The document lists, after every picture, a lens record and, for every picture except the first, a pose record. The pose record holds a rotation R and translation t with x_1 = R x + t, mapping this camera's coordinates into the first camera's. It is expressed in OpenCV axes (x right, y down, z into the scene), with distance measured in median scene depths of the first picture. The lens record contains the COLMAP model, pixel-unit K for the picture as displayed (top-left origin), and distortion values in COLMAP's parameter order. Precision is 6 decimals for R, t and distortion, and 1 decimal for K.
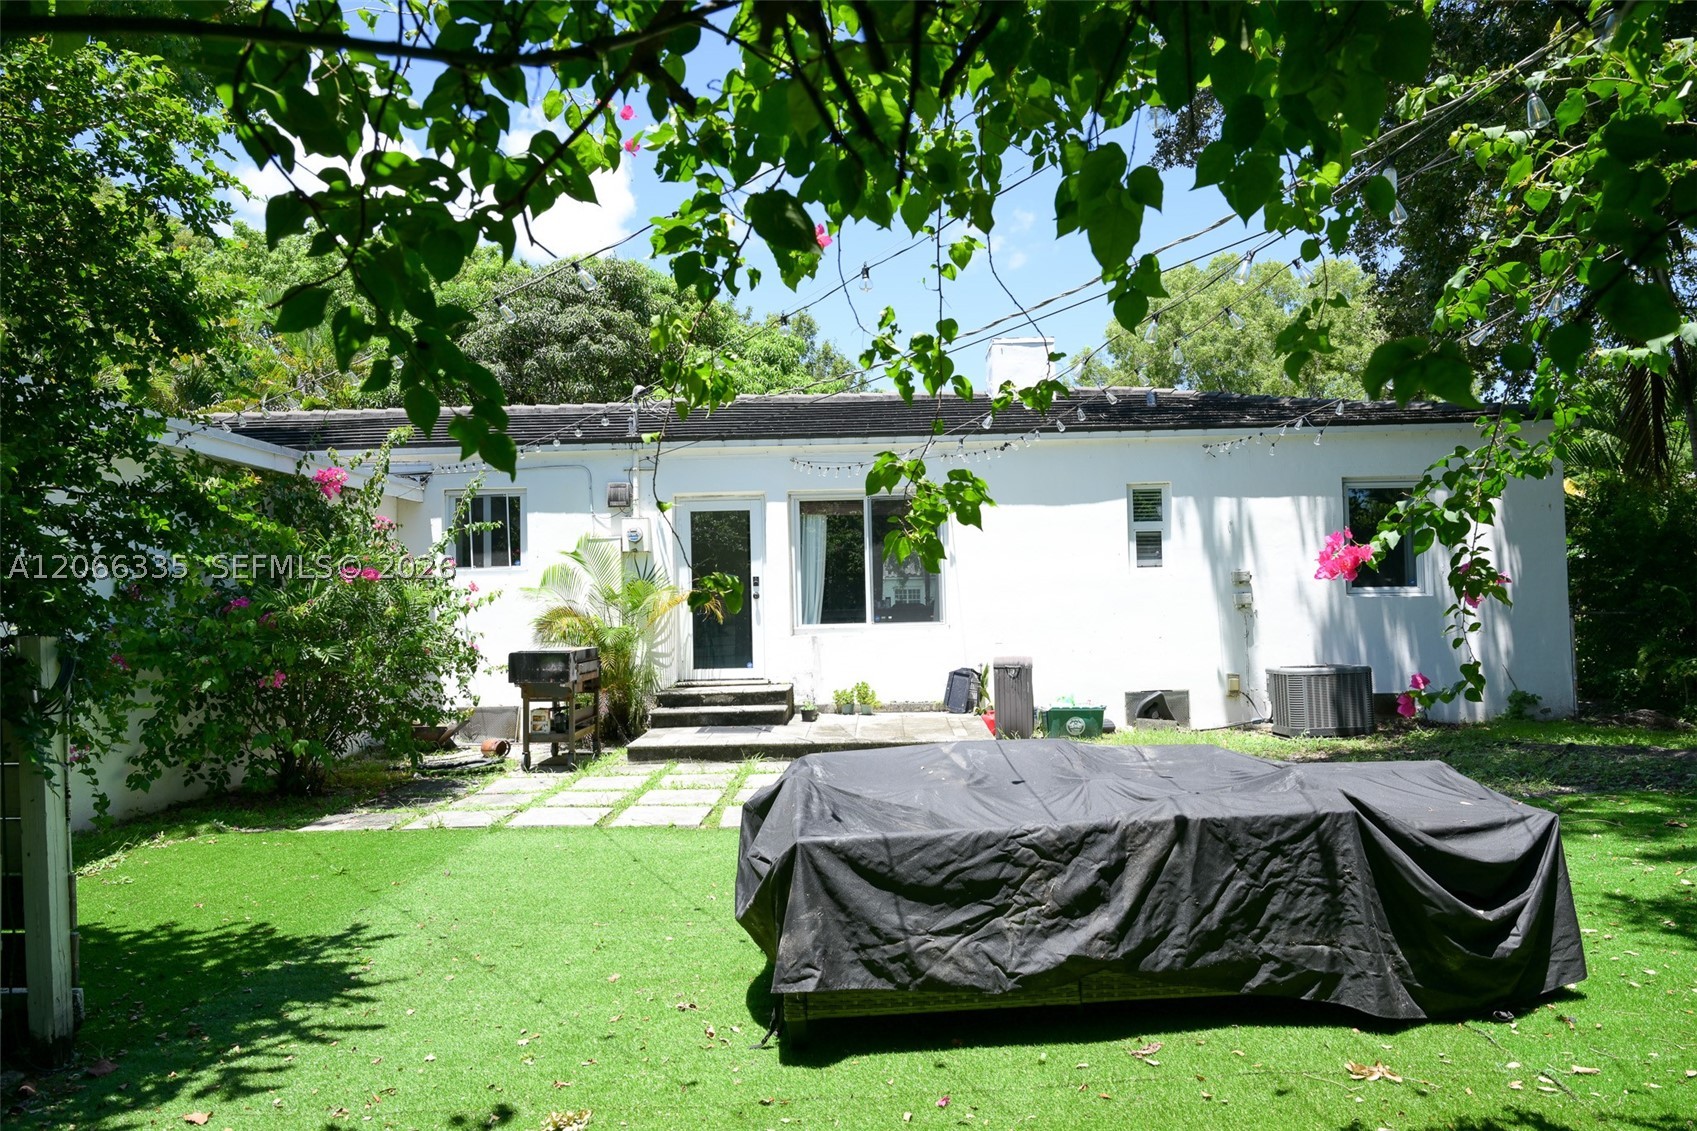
lens RADIAL K [[1137.0, 0, 848.5], [0, 1137.0, 565.5], [0, 0, 1]] dist [-0.000968, -0.001312]
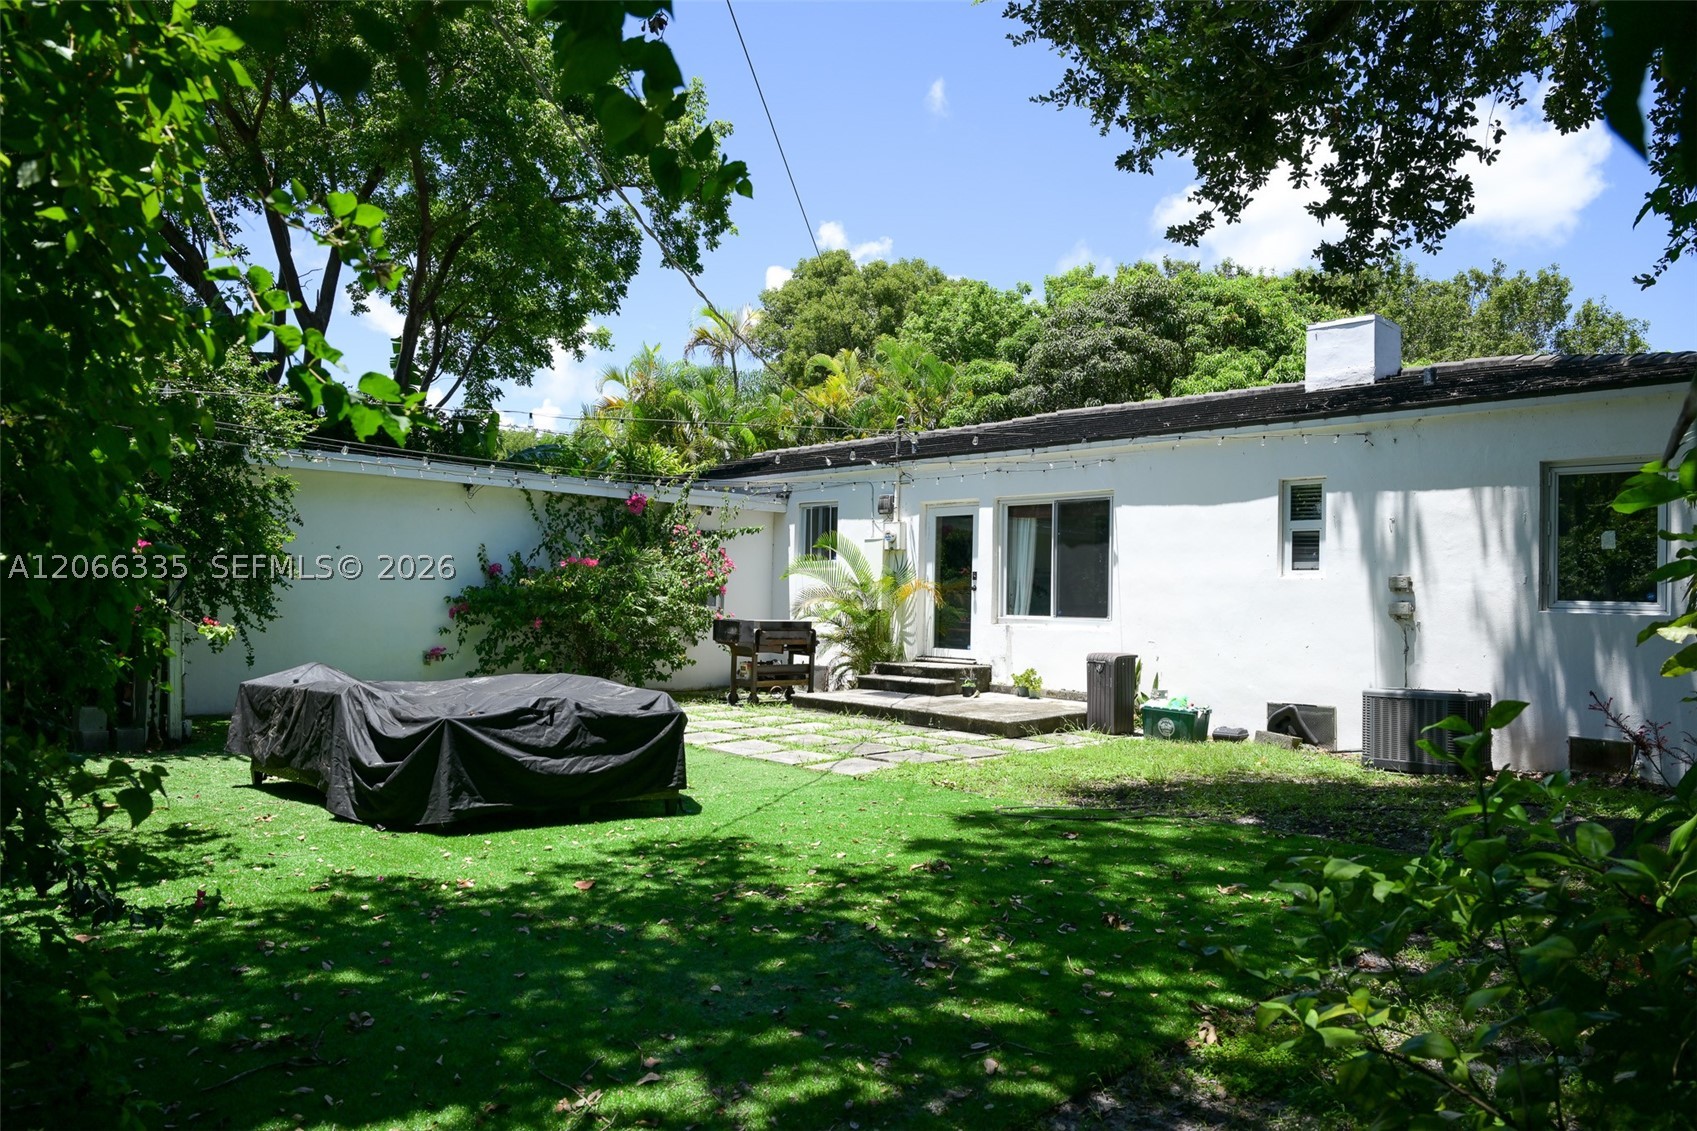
lens RADIAL K [[1137.0, 0, 848.5], [0, 1137.0, 565.5], [0, 0, 1]] dist [-0.000968, -0.001312]
pose [[0.702808, 0.015761, -0.711204, 0.659908], [-0.015883, 0.999853, 0.006463, -0.002485], [0.711202, 0.006754, 0.702955, 0.092927]]
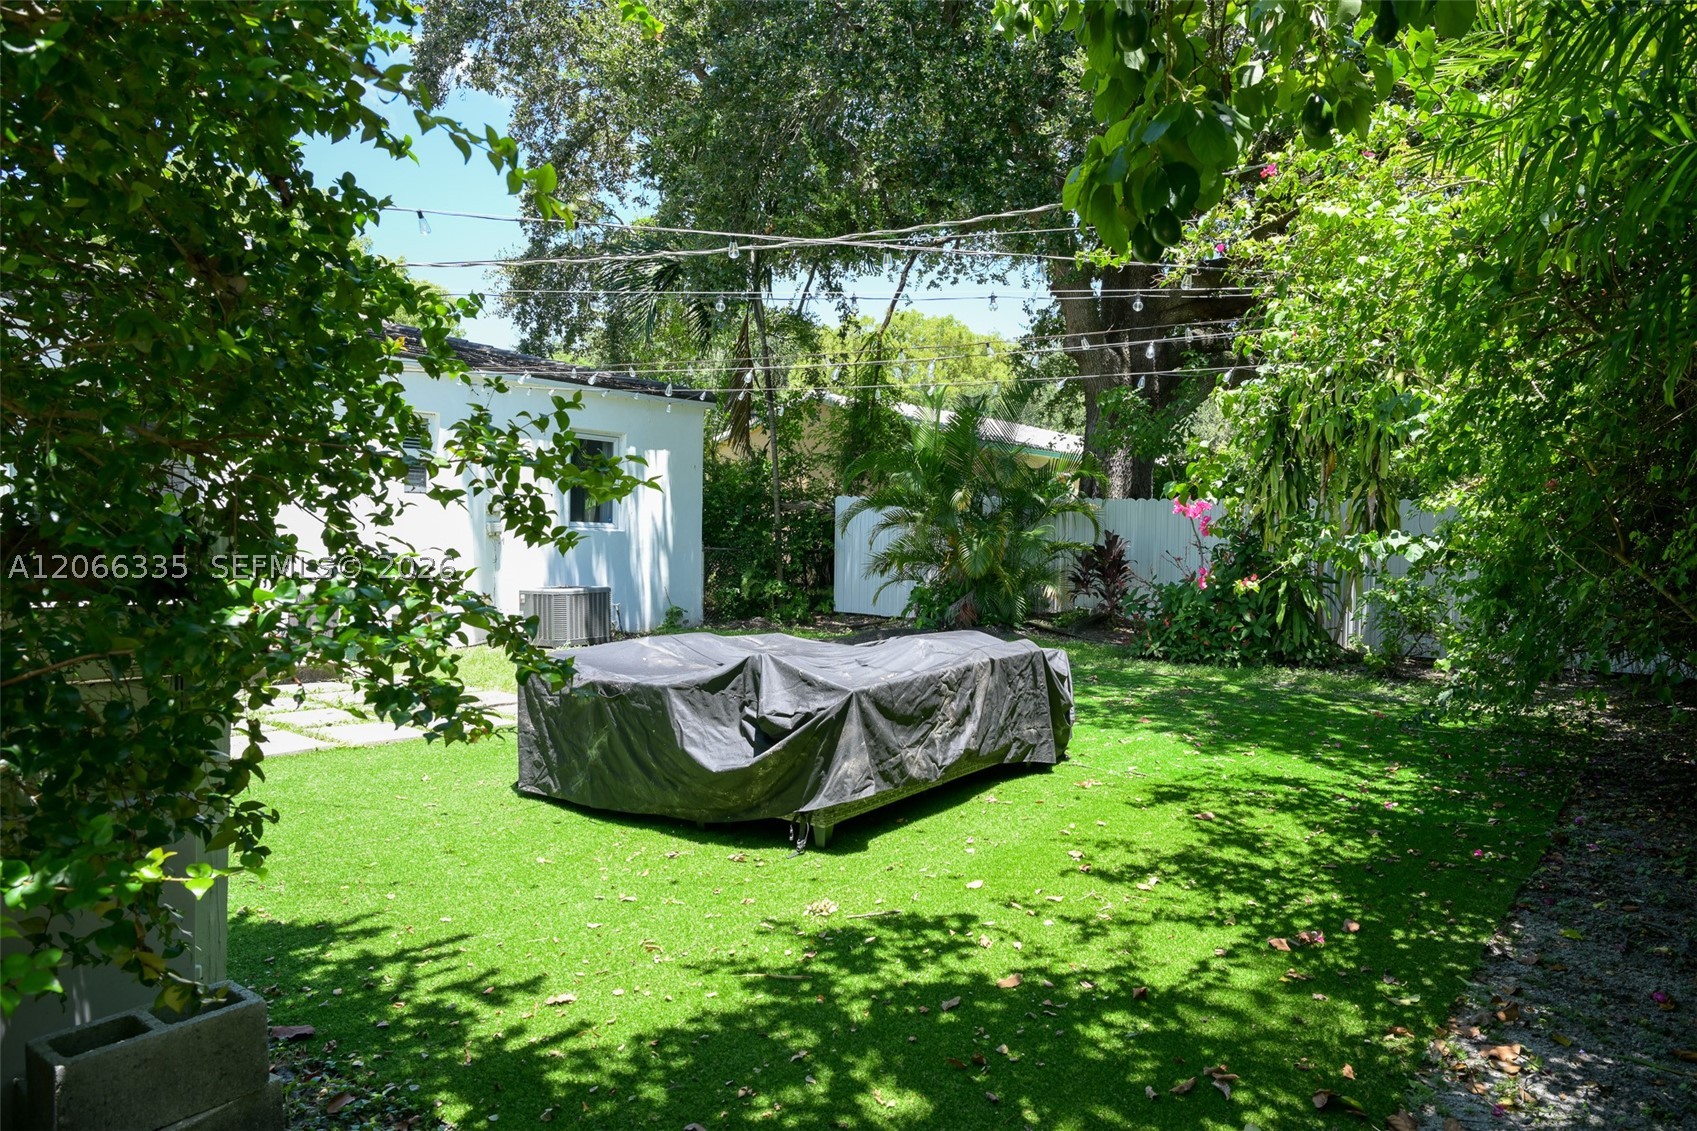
lens RADIAL K [[1137.0, 0, 848.5], [0, 1137.0, 565.5], [0, 0, 1]] dist [-0.000968, -0.001312]
pose [[0.601269, 0.012961, 0.798942, -0.324971], [-0.056663, 0.998043, 0.026452, 0.017020], [-0.797035, -0.061175, 0.600827, 0.058837]]
